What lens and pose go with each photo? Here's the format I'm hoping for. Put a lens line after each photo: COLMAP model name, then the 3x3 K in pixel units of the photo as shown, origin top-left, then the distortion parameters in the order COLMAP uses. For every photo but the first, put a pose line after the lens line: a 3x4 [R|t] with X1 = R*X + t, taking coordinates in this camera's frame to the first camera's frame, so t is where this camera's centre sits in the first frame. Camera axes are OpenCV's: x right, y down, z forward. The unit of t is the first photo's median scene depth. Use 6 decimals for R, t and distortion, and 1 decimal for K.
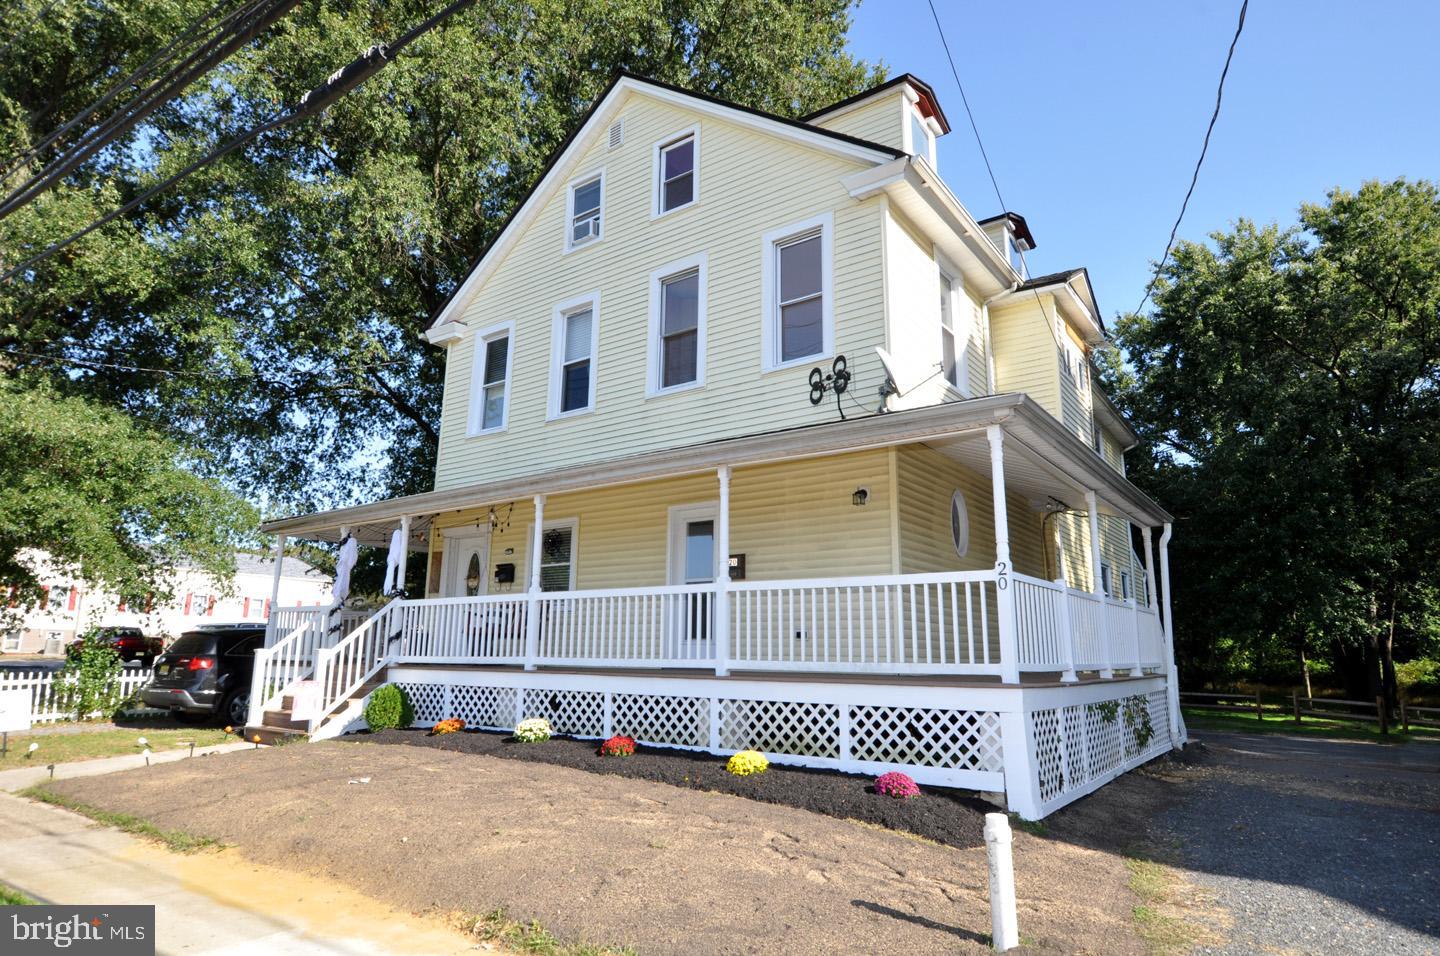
lens RADIAL K [[833.3, 0, 720.0], [0, 833.3, 478.0], [0, 0, 1]] dist [-0.014888, 0.001954]
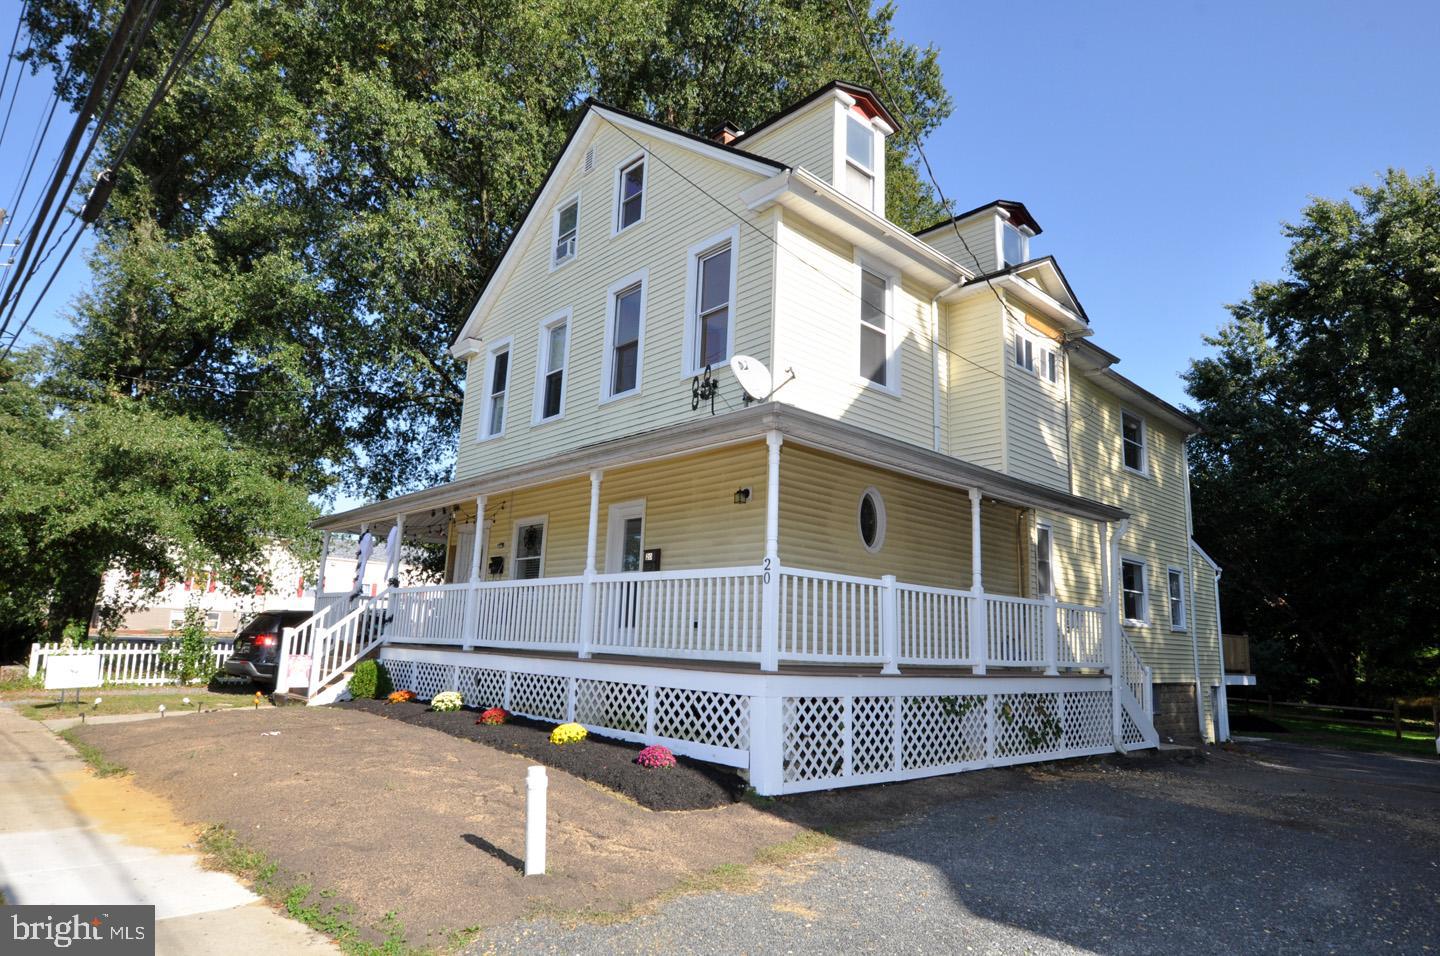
lens RADIAL K [[844.3, 0, 720.0], [0, 844.3, 478.0], [0, 0, 1]] dist [-0.011677, -0.000115]
pose [[0.980625, -0.012320, -0.195506, 0.287591], [0.014222, 0.999864, 0.008328, -0.007824], [0.195377, -0.010947, 0.980667, -0.050502]]
